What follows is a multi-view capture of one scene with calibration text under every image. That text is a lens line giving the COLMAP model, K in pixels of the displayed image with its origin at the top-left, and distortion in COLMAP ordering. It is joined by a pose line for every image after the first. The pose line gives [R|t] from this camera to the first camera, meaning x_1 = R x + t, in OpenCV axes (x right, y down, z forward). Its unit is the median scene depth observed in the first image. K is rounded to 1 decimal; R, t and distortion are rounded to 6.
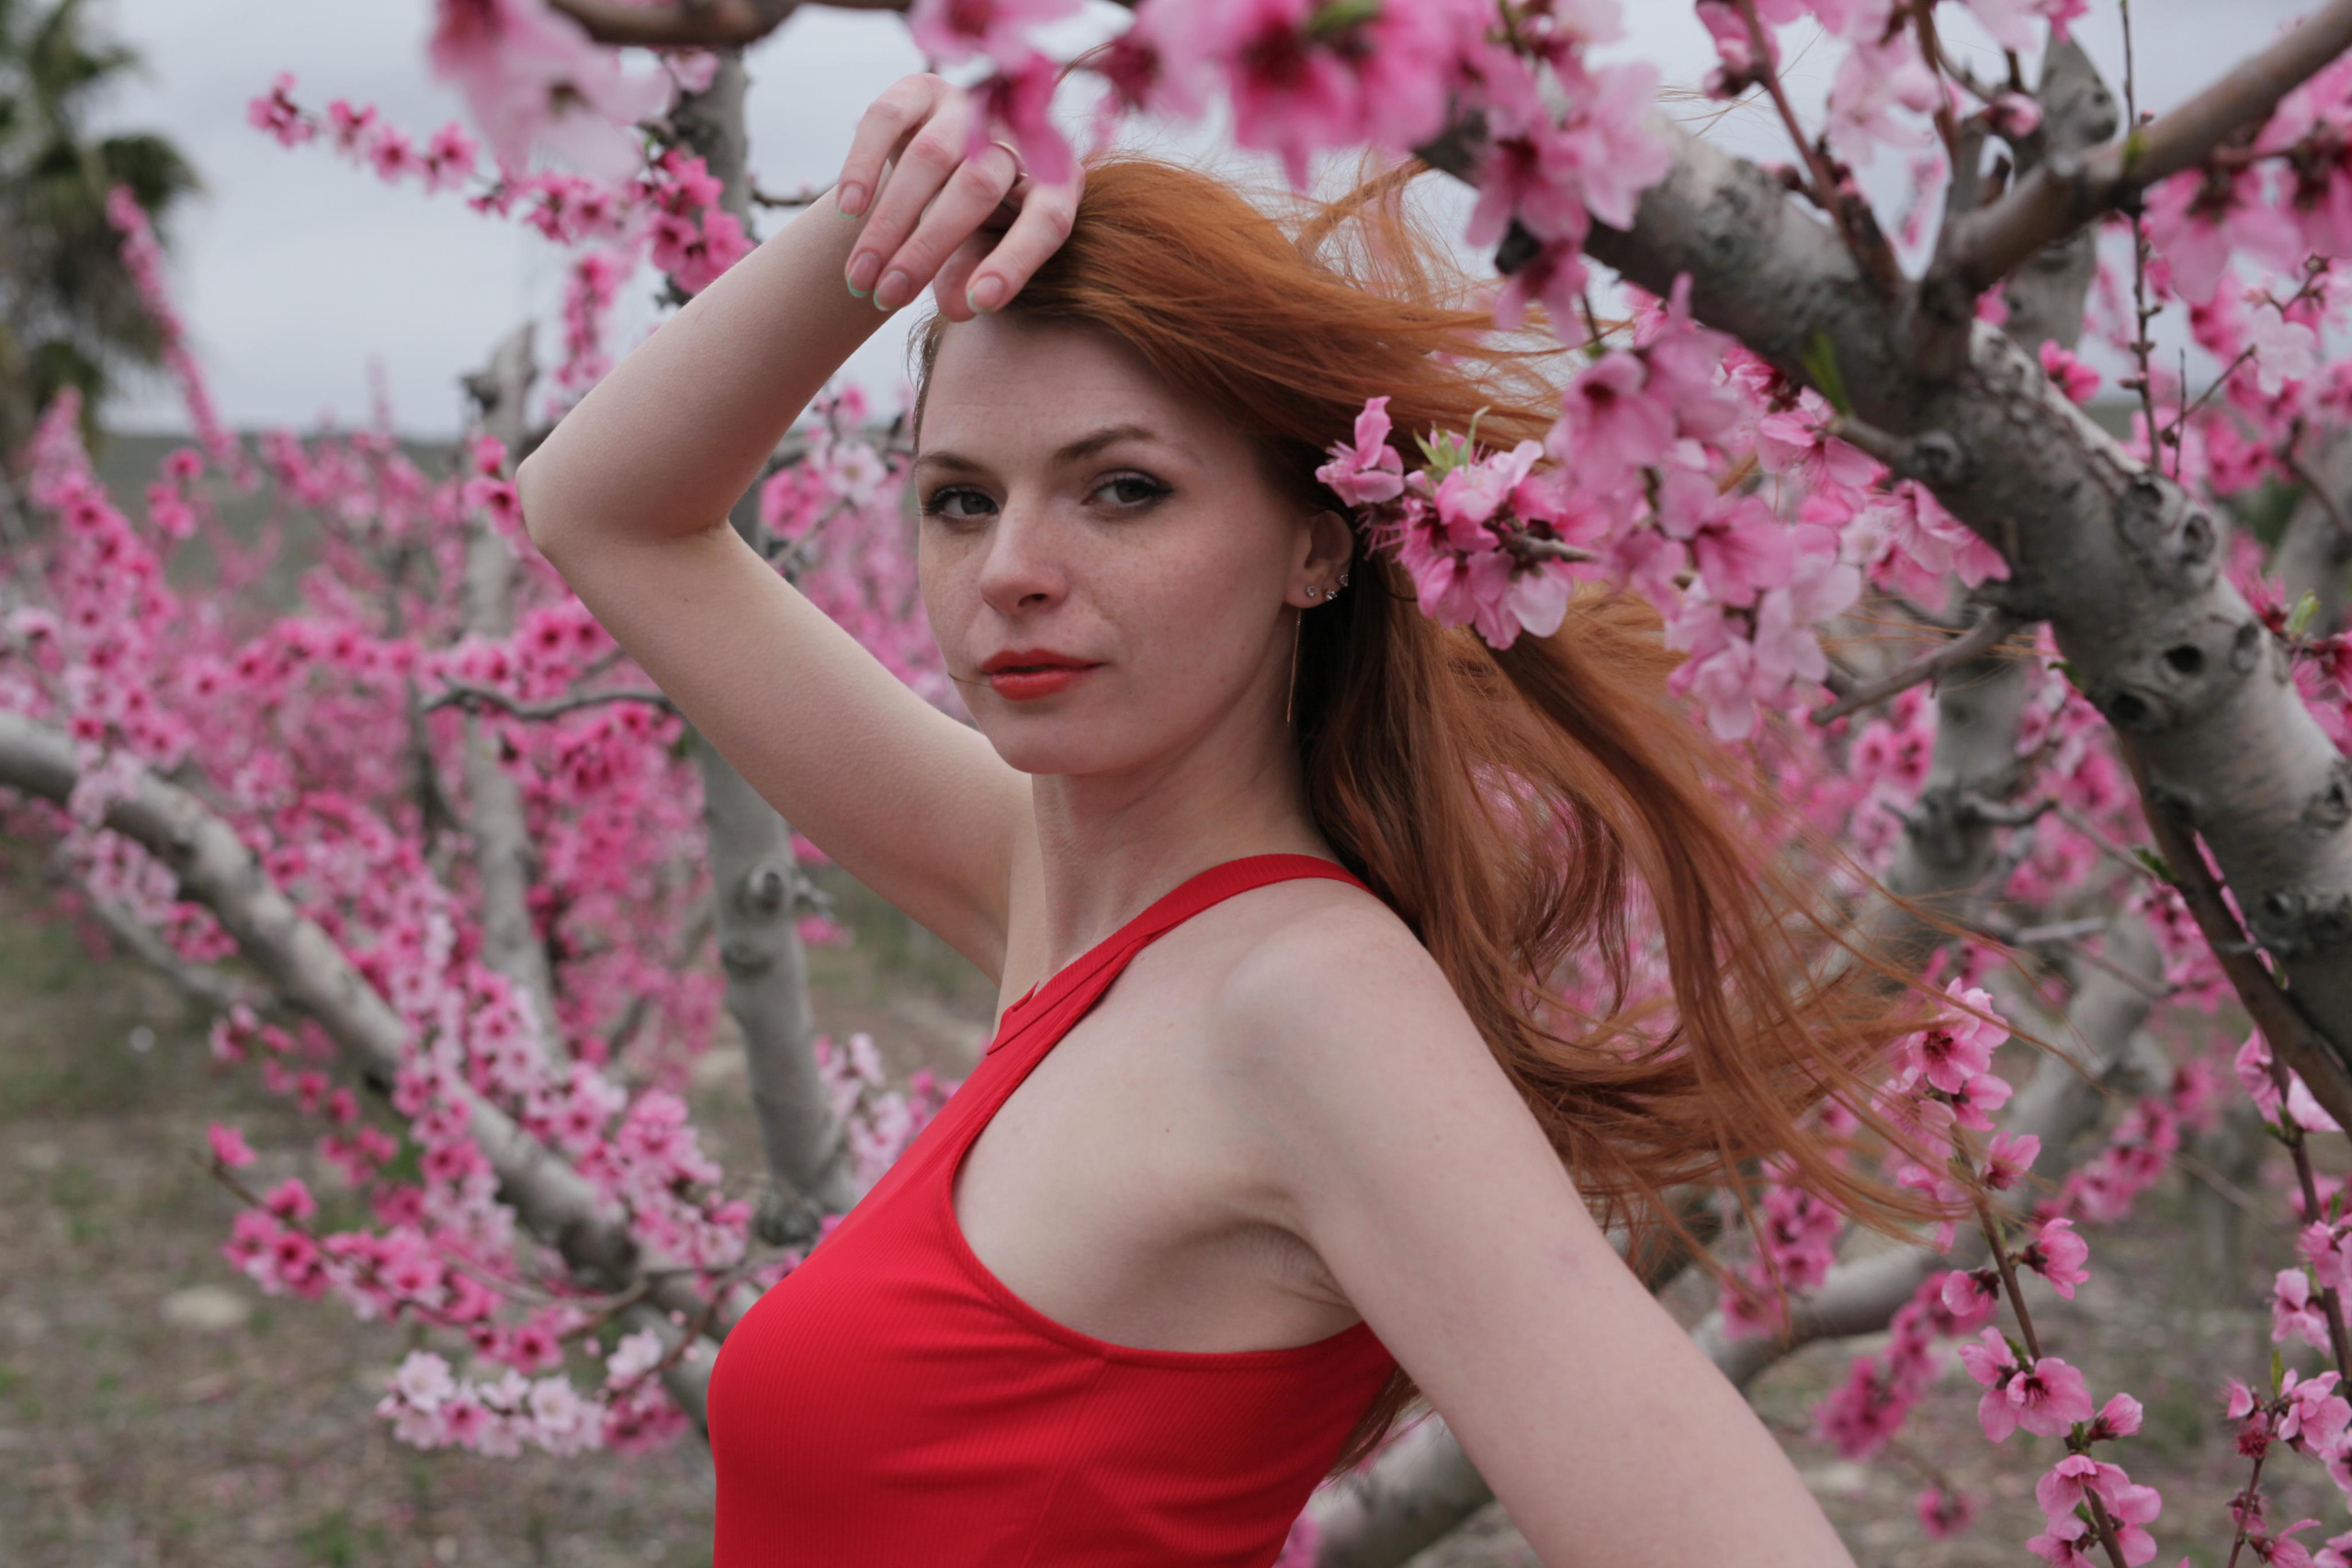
lens RADIAL K [[3246.3, 0, 1185.2], [0, 3246.3, 755.2], [0, 0, 1]] dist [-0.010809, 0.039381]
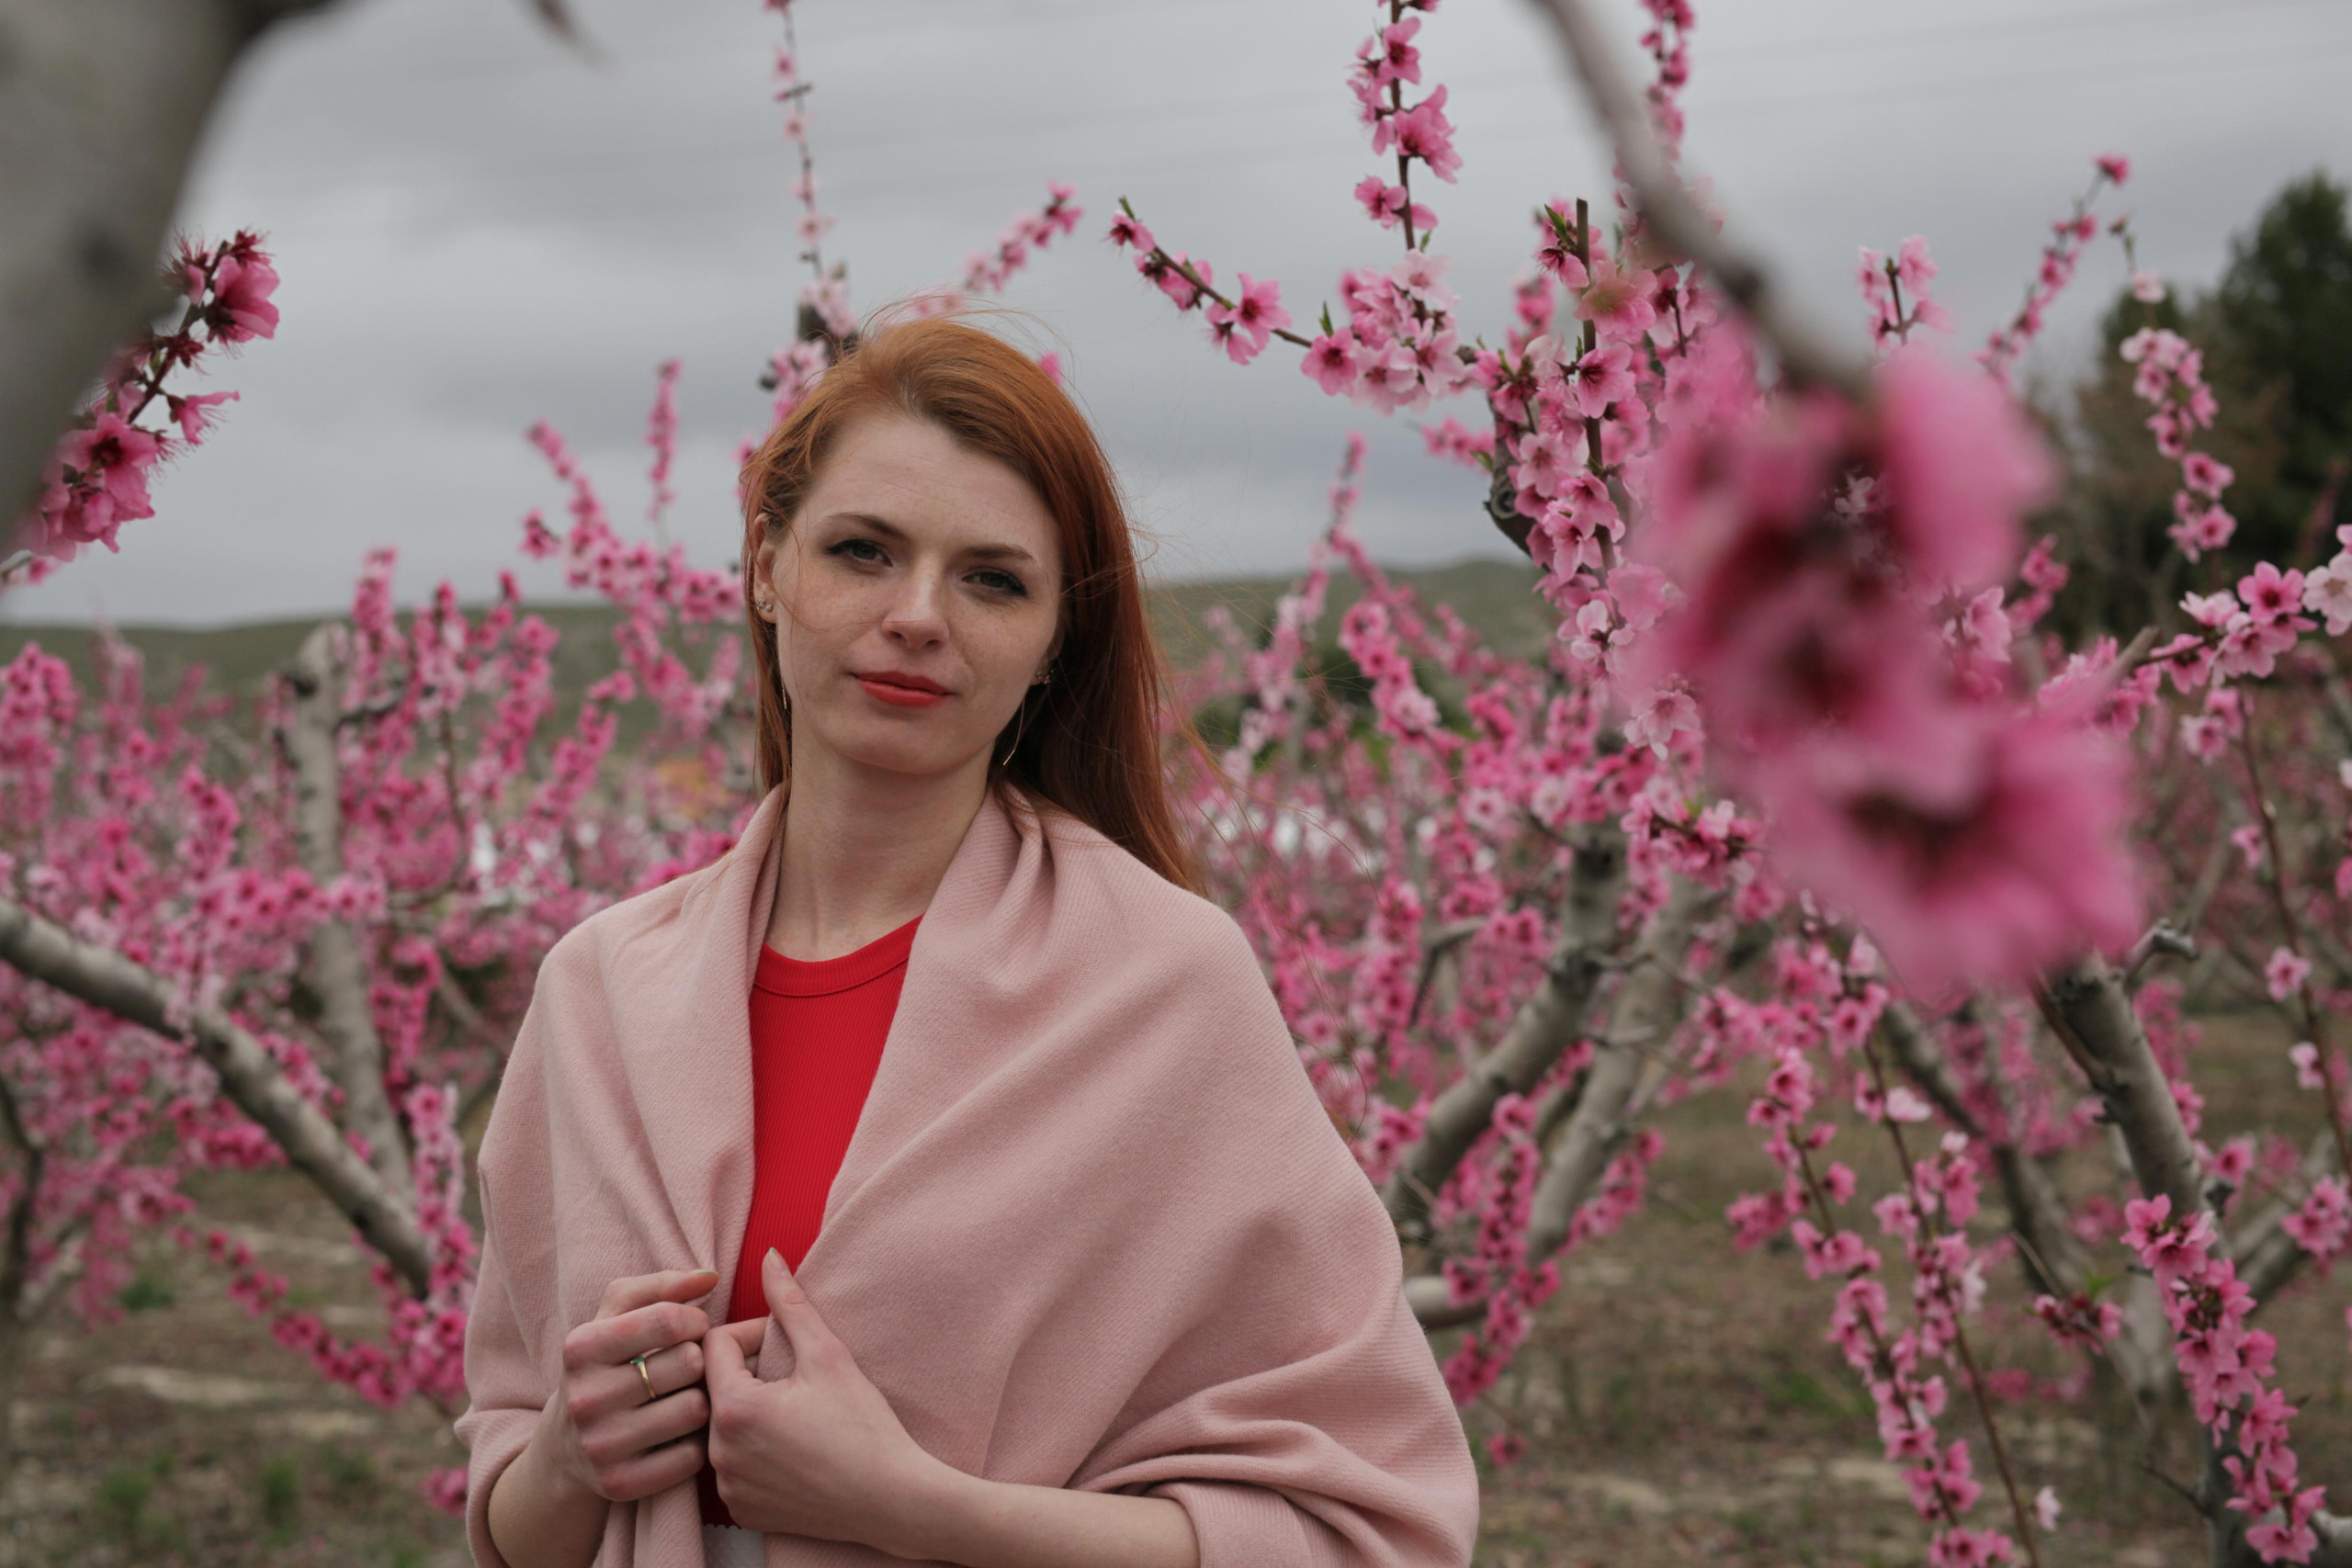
lens RADIAL K [[3313.0, 0, 1176.0], [0, 3313.0, 784.0], [0, 0, 1]] dist [-0.002607, 0.065580]
pose [[0.957225, -0.022492, 0.288469, -0.427820], [0.036244, 0.998442, -0.042419, -0.009112], [-0.287066, 0.051060, 0.956549, -0.518255]]
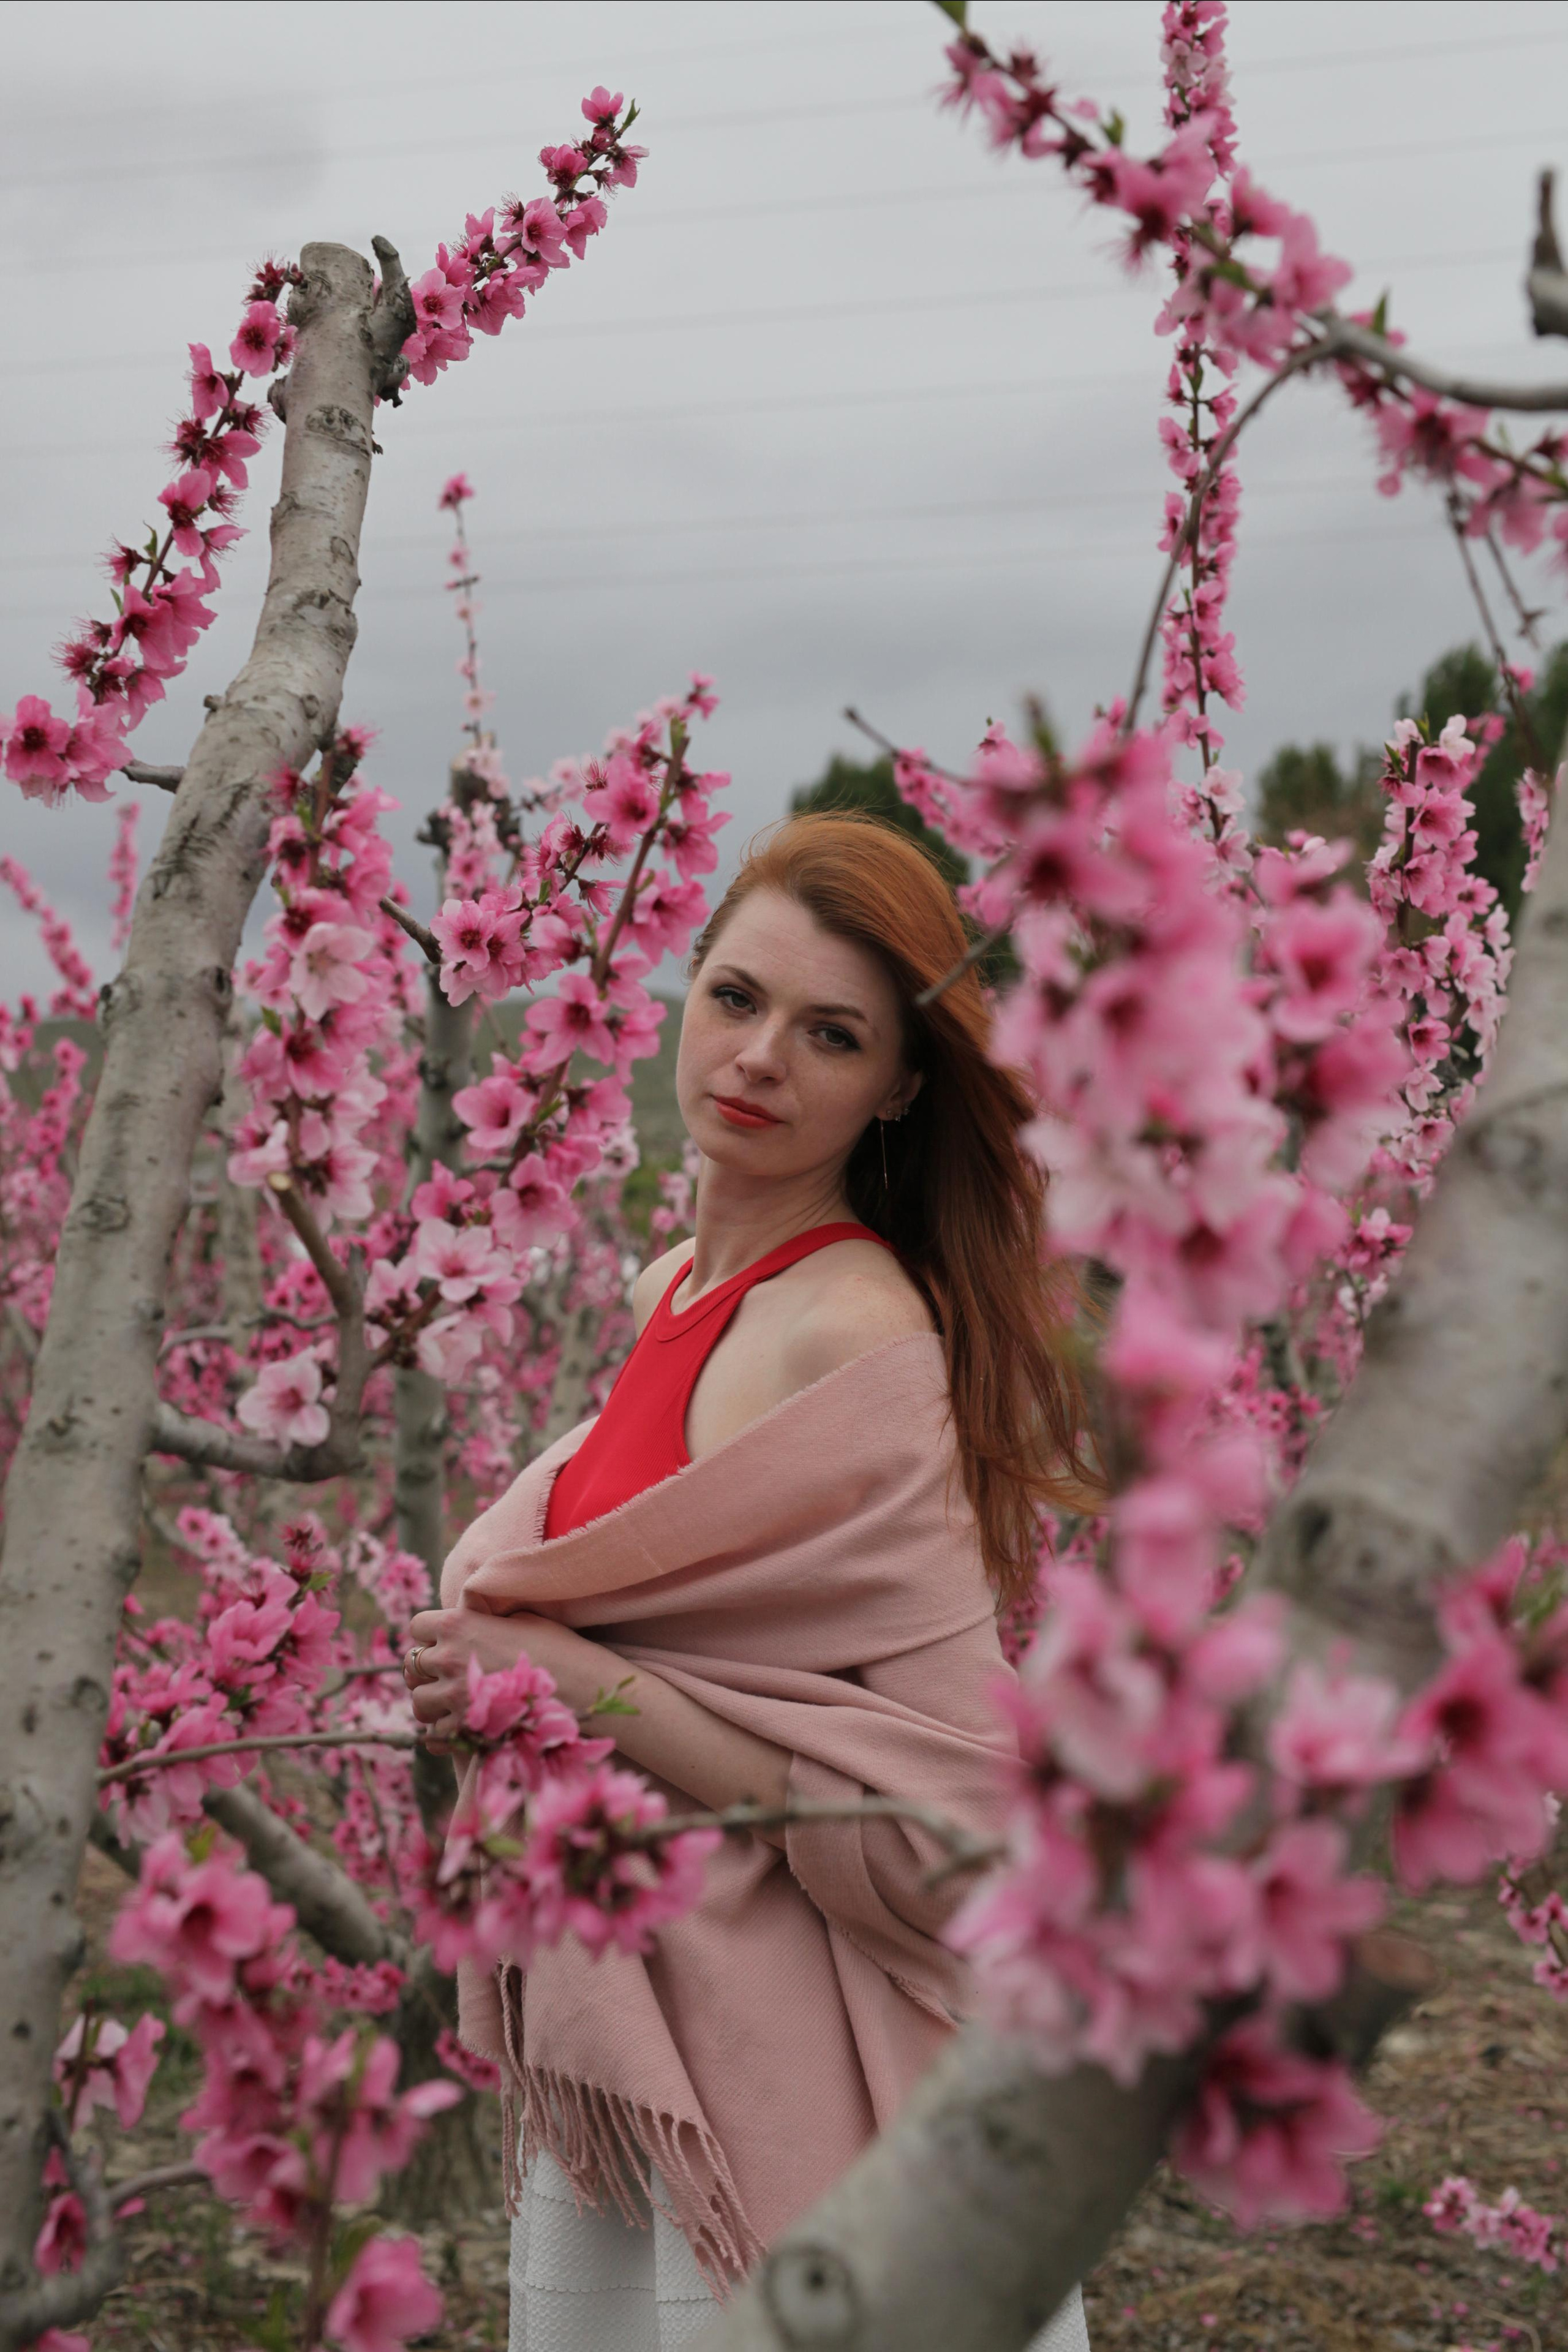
lens RADIAL K [[3319.0, 0, 784.0], [0, 3319.0, 1176.0], [0, 0, 1]] dist [0.015016, 0.027829]
pose [[0.907278, -0.007304, 0.420468, -0.714551], [0.031186, 0.998265, -0.049953, 0.002128], [-0.419374, 0.058434, 0.905931, -0.640985]]
